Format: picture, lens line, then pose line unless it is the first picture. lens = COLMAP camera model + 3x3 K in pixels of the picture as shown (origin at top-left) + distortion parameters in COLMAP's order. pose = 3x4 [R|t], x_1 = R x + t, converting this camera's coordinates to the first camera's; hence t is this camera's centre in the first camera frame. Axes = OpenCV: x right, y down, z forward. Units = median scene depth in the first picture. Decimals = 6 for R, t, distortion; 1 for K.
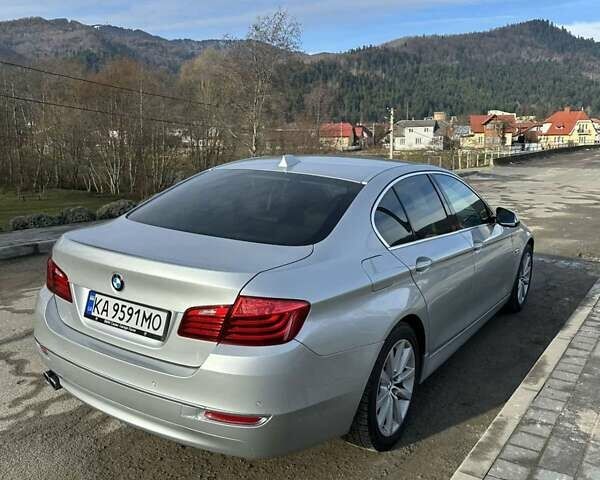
lens RADIAL K [[551.3, 0, 300.0], [0, 551.3, 240.0], [0, 0, 1]] dist [0.165747, -0.306932]
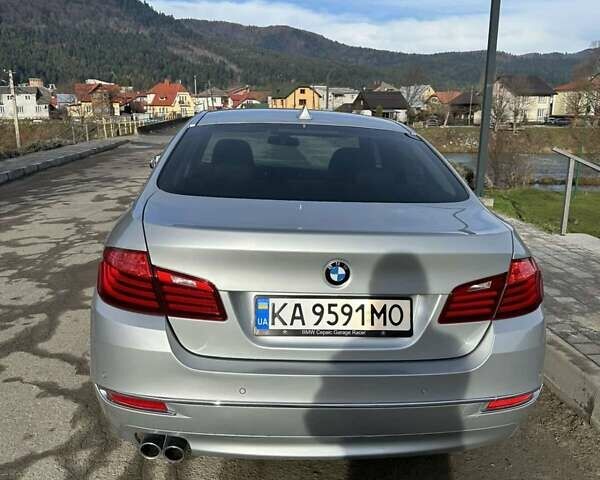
lens RADIAL K [[551.3, 0, 300.0], [0, 551.3, 240.0], [0, 0, 1]] dist [0.165747, -0.306932]
pose [[0.792407, -0.136926, 0.594427, -0.778638], [0.106088, 0.990565, 0.086753, -0.033679], [-0.600697, -0.005682, 0.799456, 0.456781]]
